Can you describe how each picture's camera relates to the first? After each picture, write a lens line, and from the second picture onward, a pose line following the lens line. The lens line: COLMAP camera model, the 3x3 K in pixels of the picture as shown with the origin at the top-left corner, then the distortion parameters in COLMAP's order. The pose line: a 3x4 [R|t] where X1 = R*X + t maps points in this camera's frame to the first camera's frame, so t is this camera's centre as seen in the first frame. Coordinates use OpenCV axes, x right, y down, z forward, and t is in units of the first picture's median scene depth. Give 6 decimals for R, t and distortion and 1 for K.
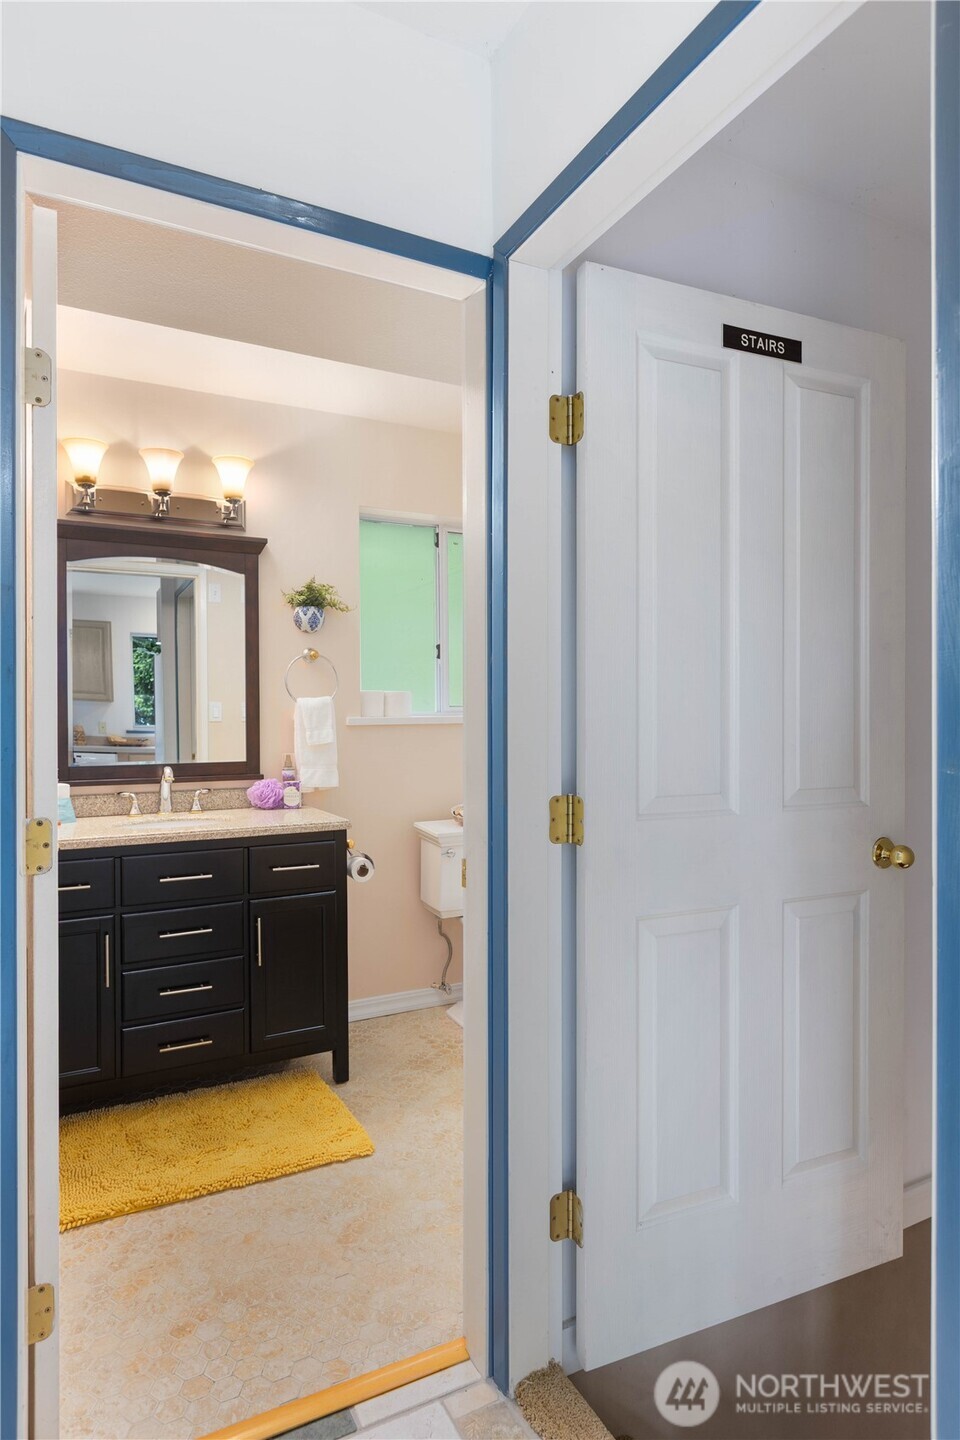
lens RADIAL K [[832.9, 0, 480.9], [0, 832.9, 715.5], [0, 0, 1]] dist [-0.003303, 0.001296]
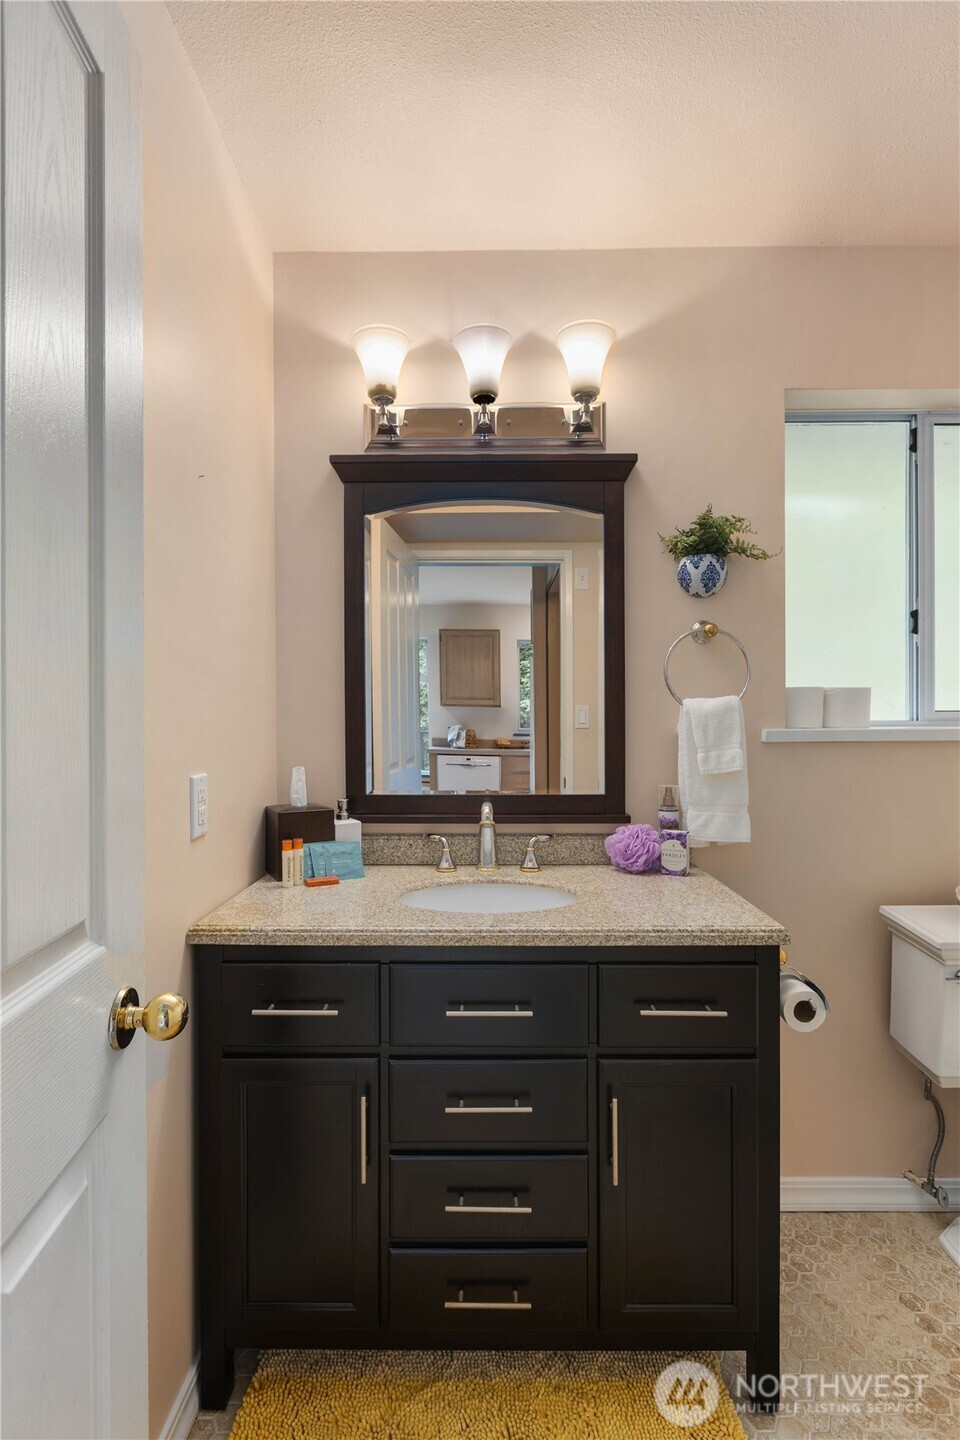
lens RADIAL K [[704.1, 0, 482.6], [0, 704.1, 721.7], [0, 0, 1]] dist [-0.002066, -0.001892]
pose [[0.886754, 0.005924, -0.462203, -0.108579], [-0.003198, 0.999973, 0.006682, -0.006666], [0.462230, -0.004448, 0.886749, 0.455939]]
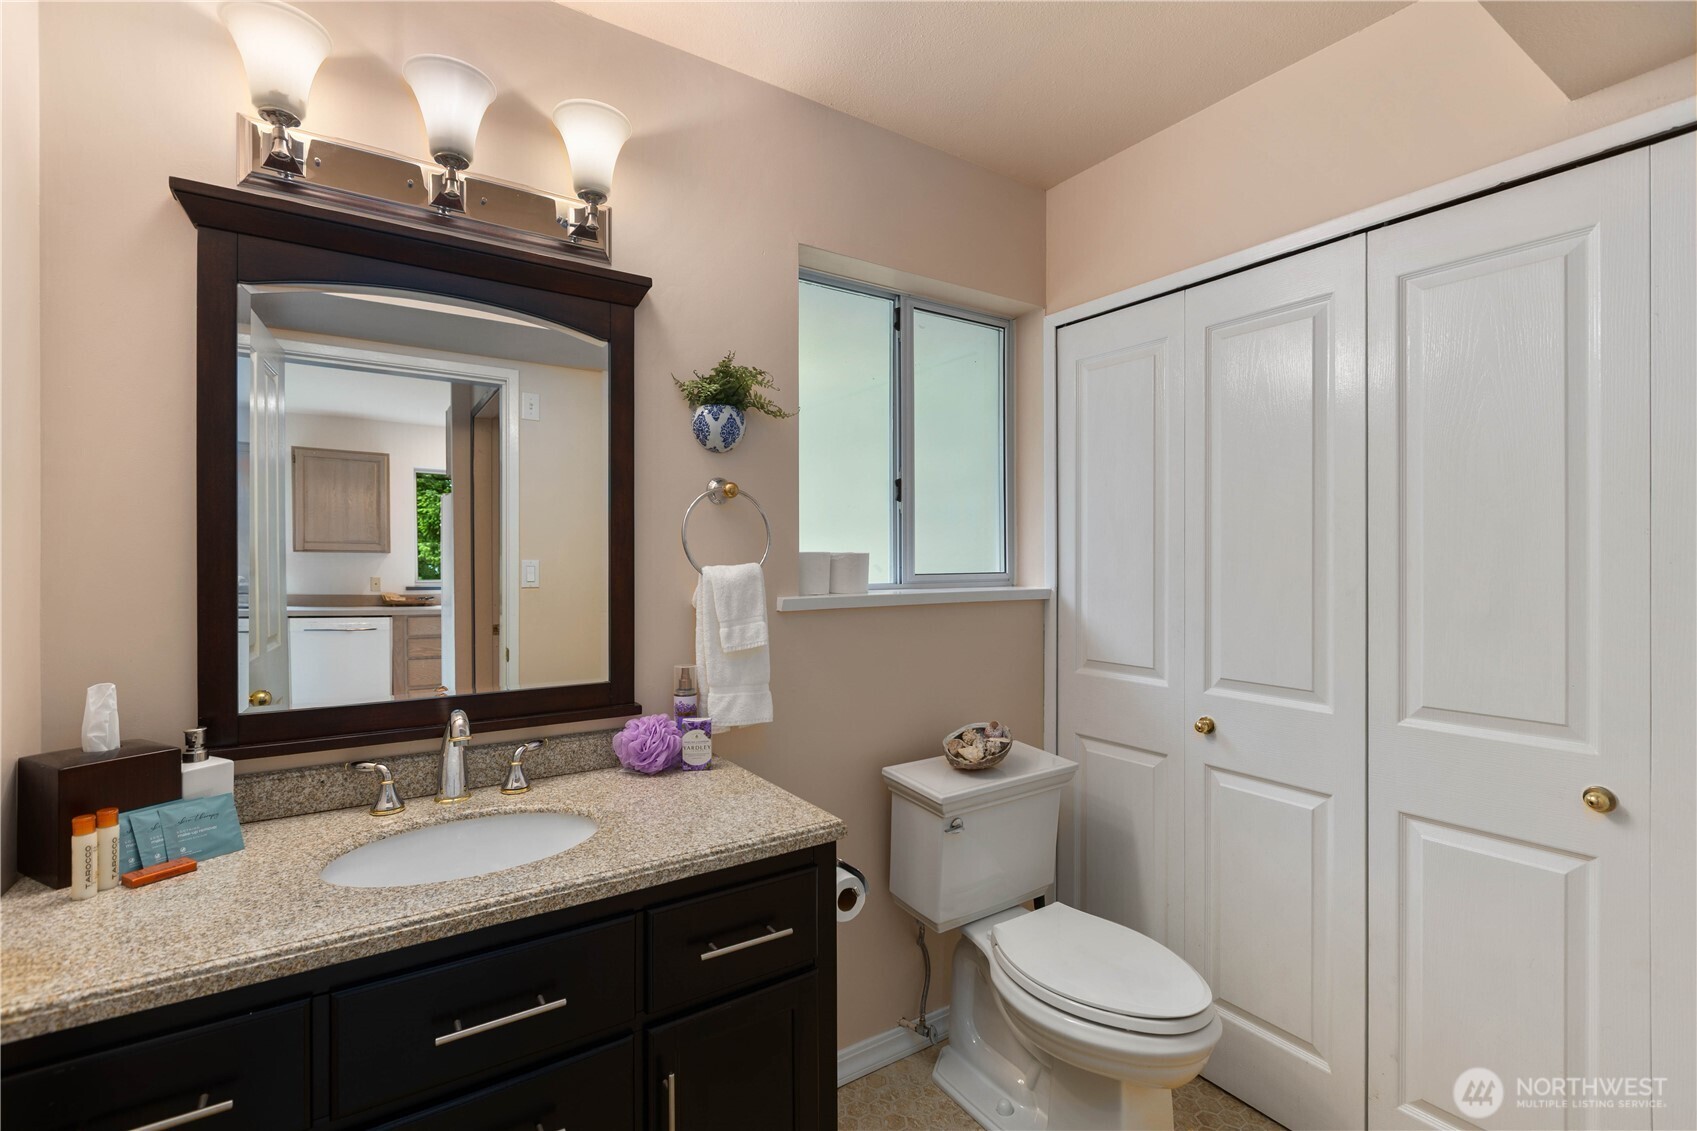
lens RADIAL K [[755.2, 0, 846.5], [0, 755.2, 555.6], [0, 0, 1]] dist [0.001965, -0.001602]
pose [[0.993466, 0.005473, 0.113997, -0.183846], [-0.004803, 0.999970, -0.006154, -0.025848], [-0.114028, 0.005566, 0.993462, 0.487478]]
